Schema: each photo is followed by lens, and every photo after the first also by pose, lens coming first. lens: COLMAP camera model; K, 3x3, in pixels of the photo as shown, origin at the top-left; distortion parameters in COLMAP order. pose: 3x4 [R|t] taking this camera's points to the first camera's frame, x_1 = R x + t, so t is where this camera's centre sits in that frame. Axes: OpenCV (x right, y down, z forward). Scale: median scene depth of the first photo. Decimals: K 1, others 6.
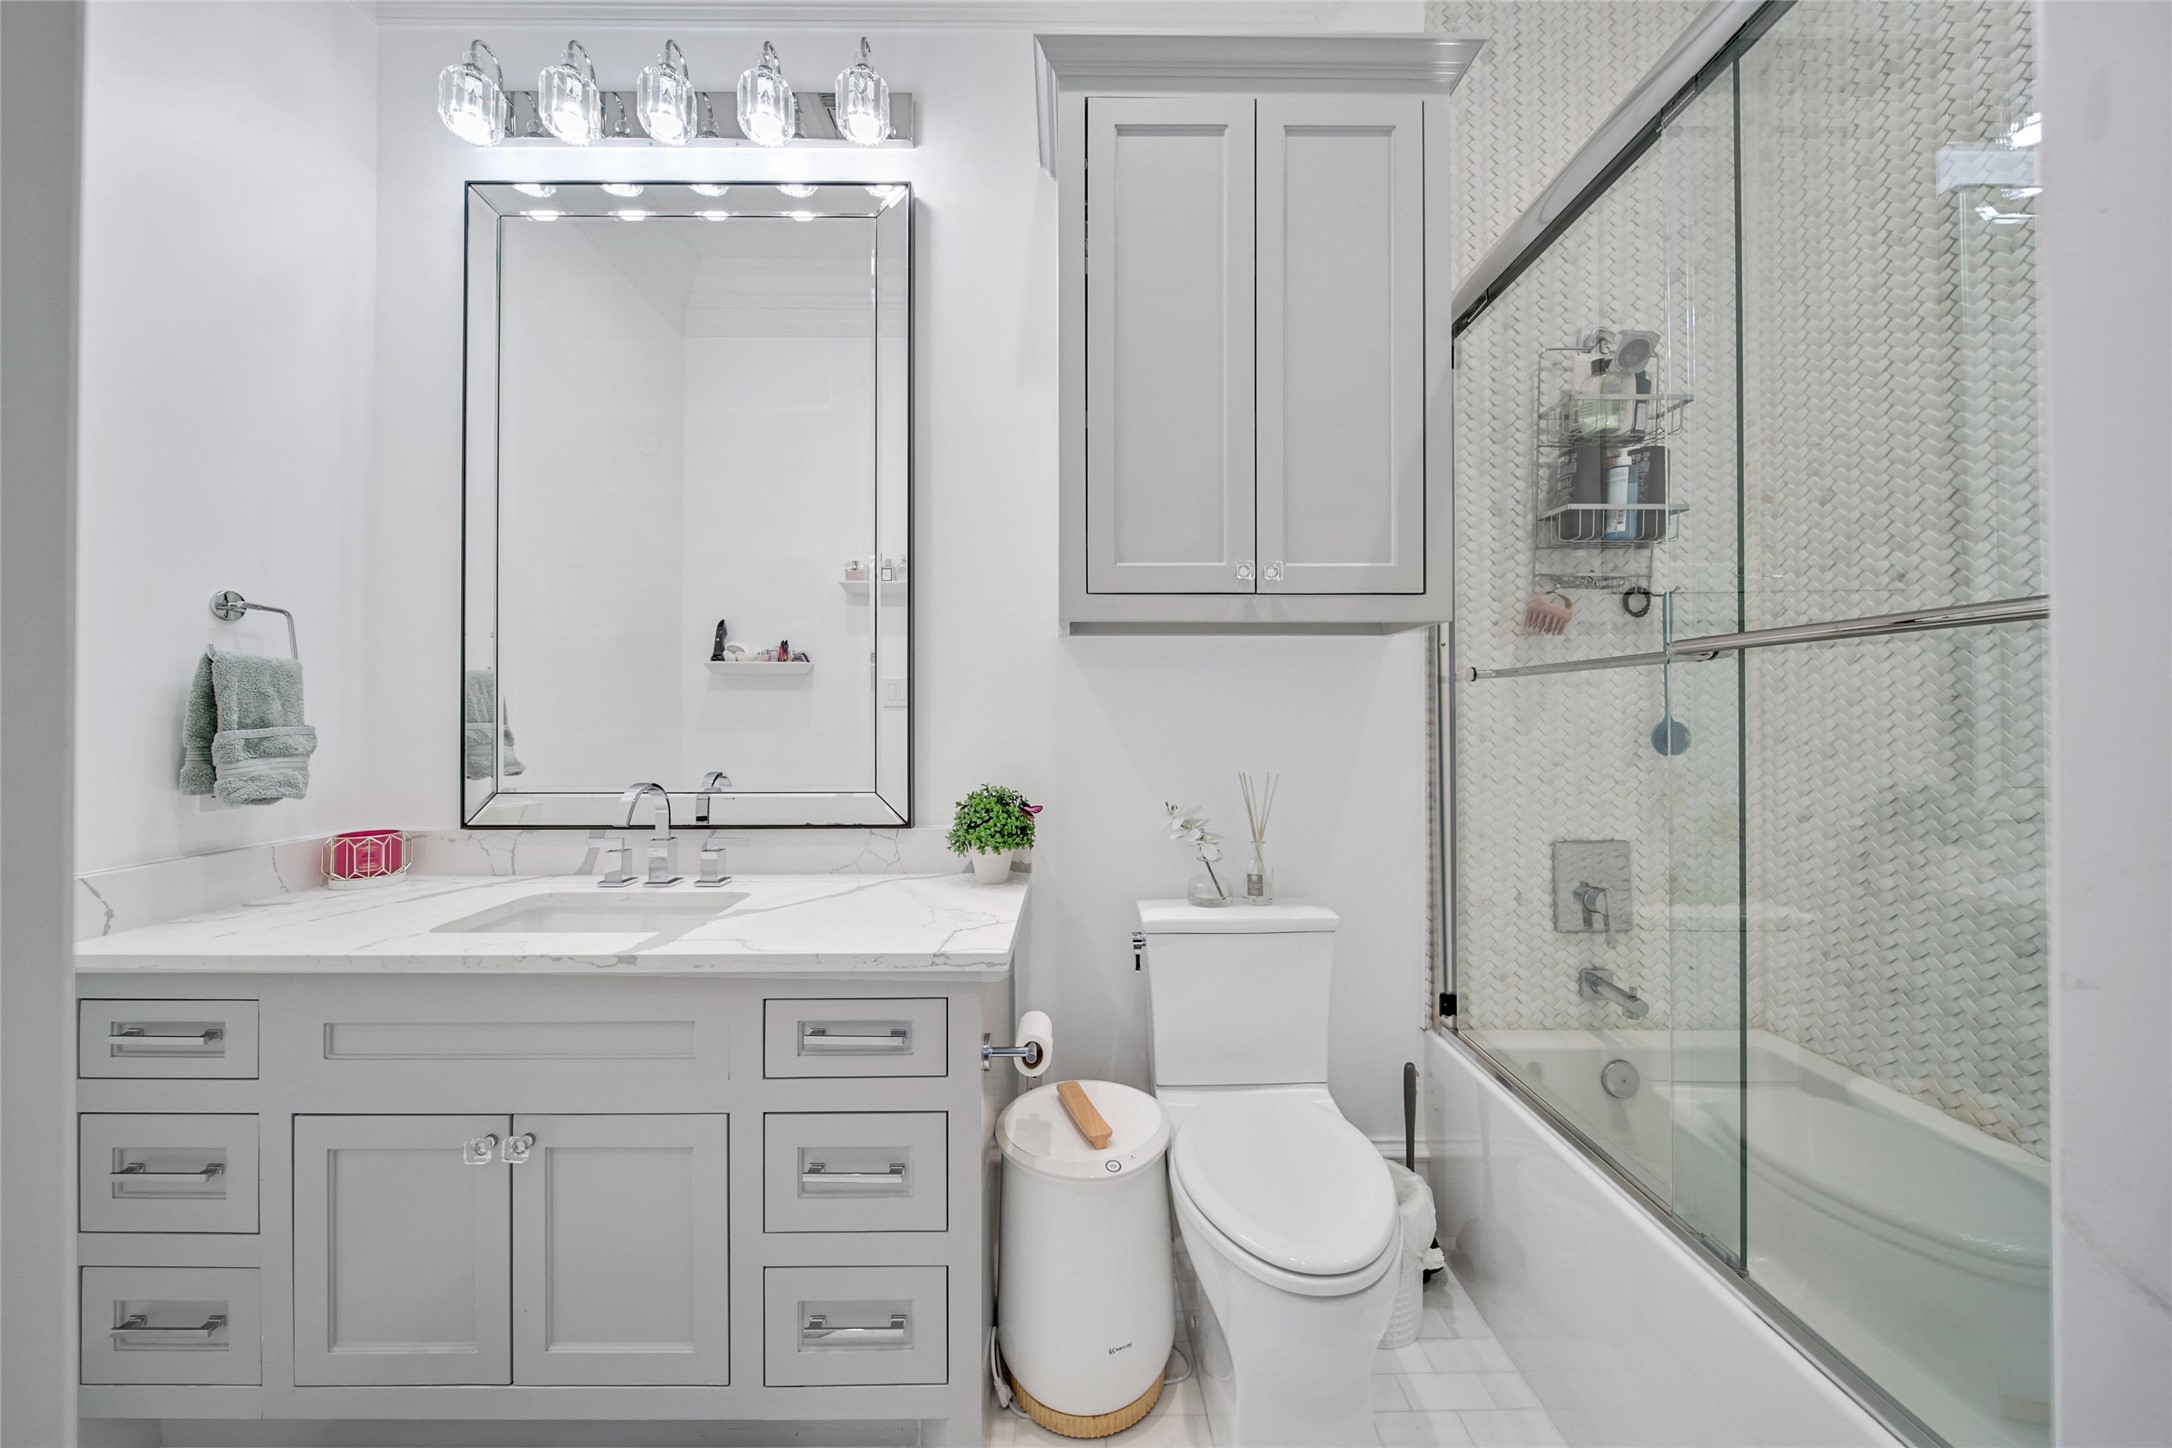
lens RADIAL K [[768.3, 0, 1085.8], [0, 768.3, 712.0], [0, 0, 1]] dist [-0.000292, 0.000115]
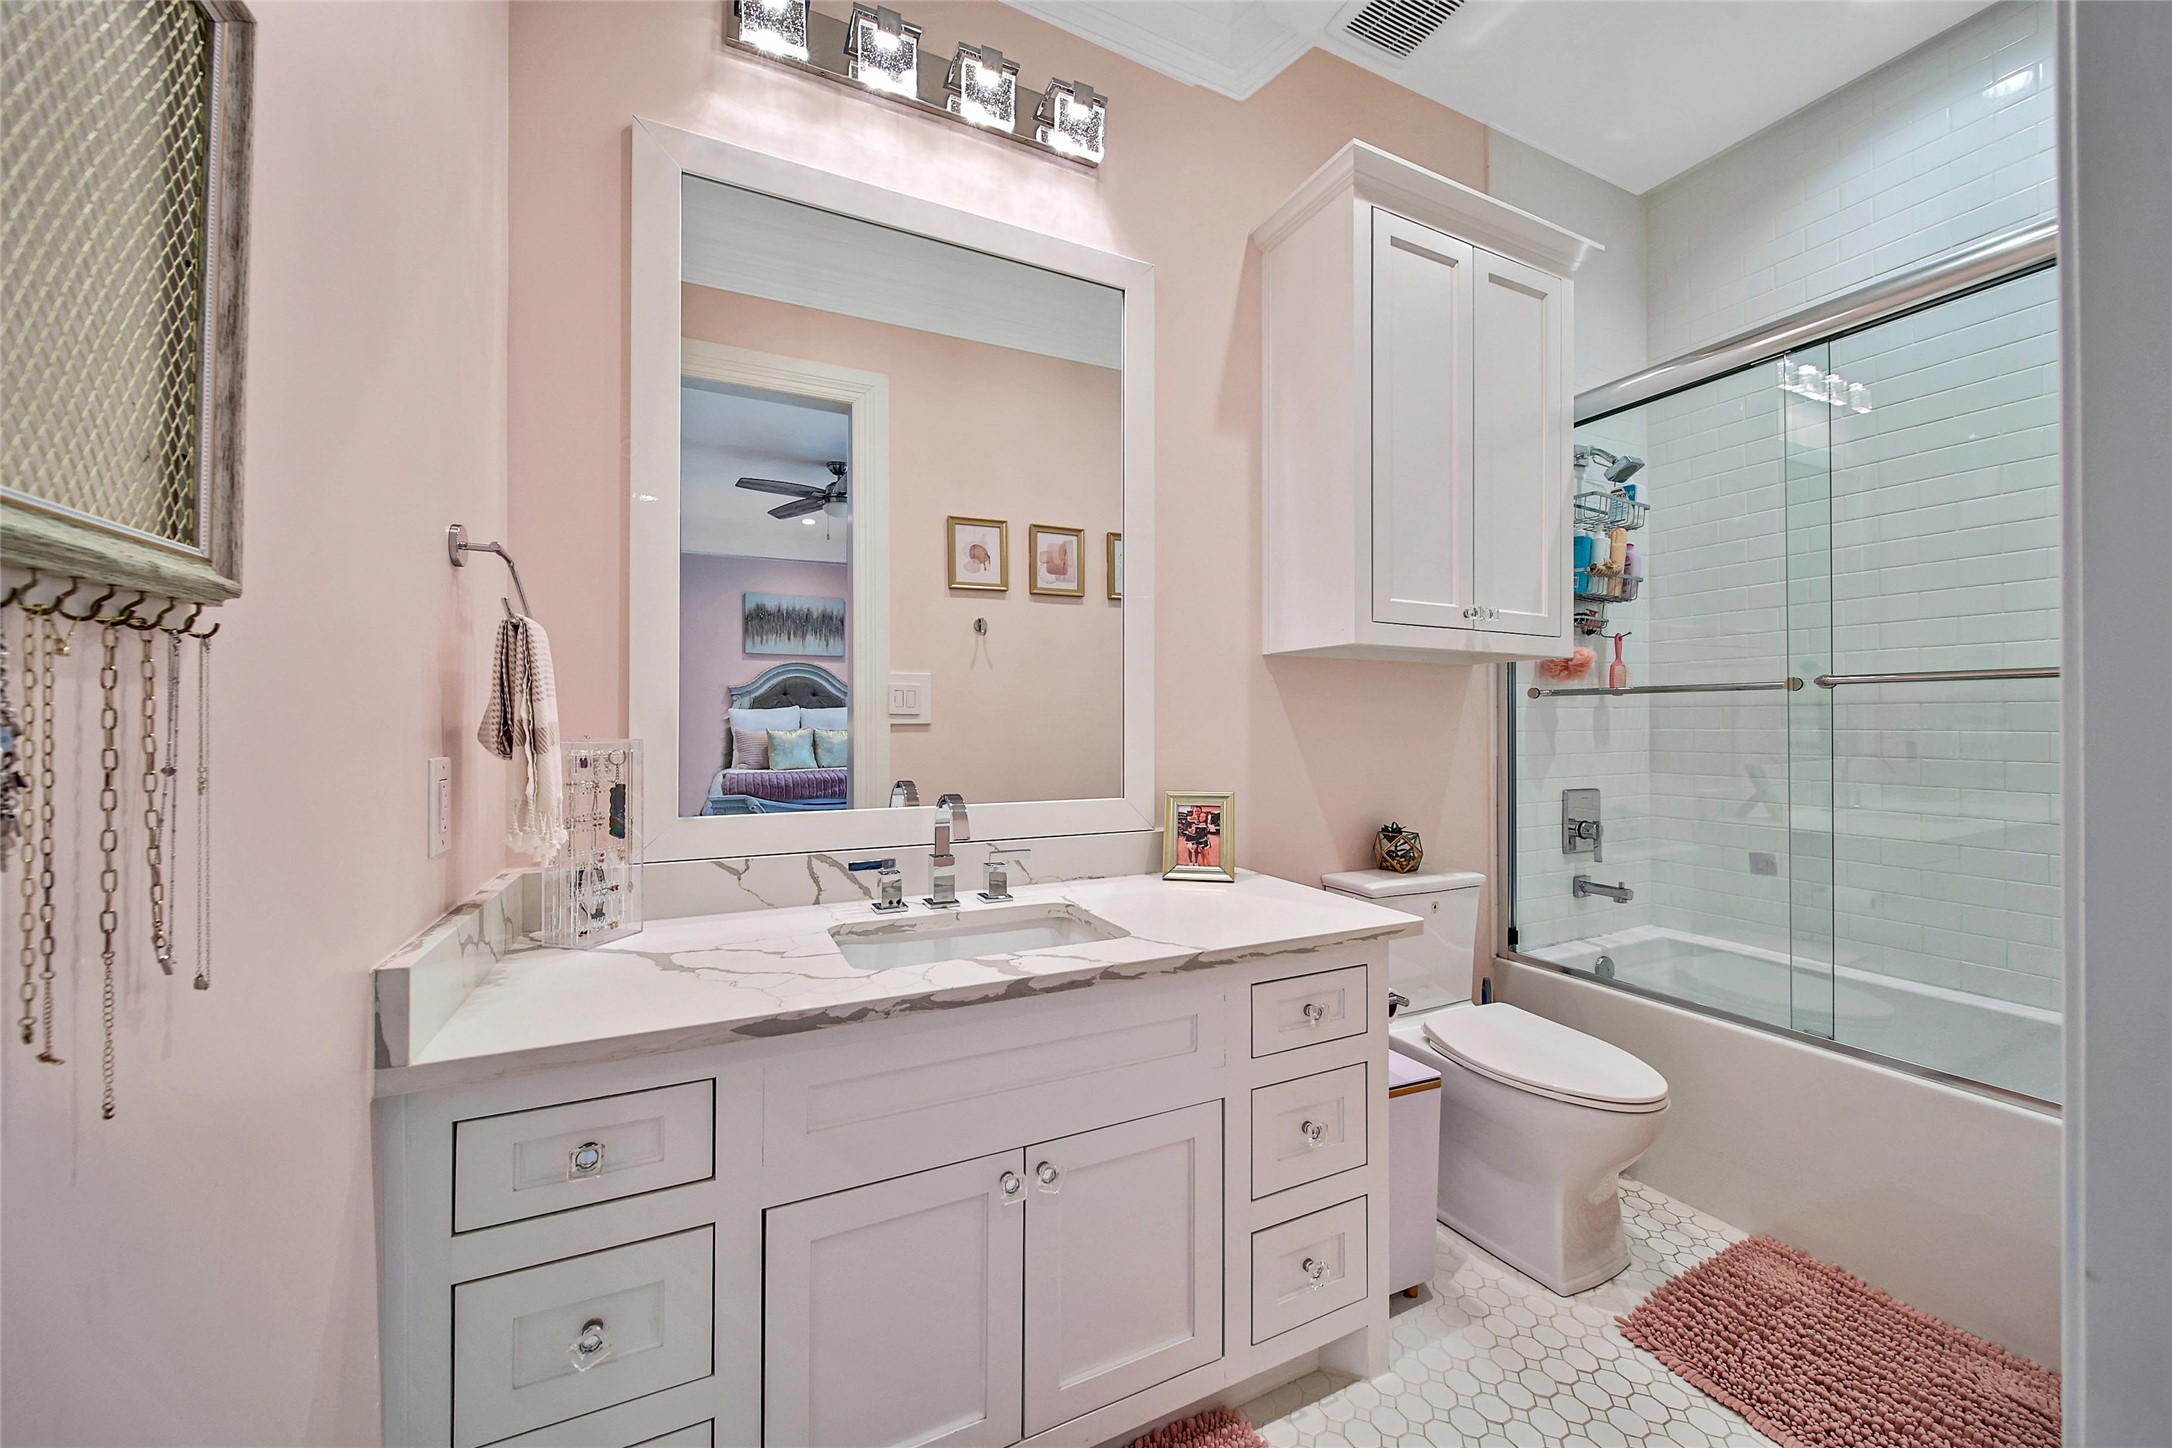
lens RADIAL K [[768.3, 0, 1085.8], [0, 768.3, 712.0], [0, 0, 1]] dist [-0.000292, 0.000115]
pose [[0.906257, 0.008387, 0.422645, -1.078632], [-0.007437, 0.999965, -0.003896, -0.003031], [-0.422663, 0.000388, 0.906287, 0.120235]]
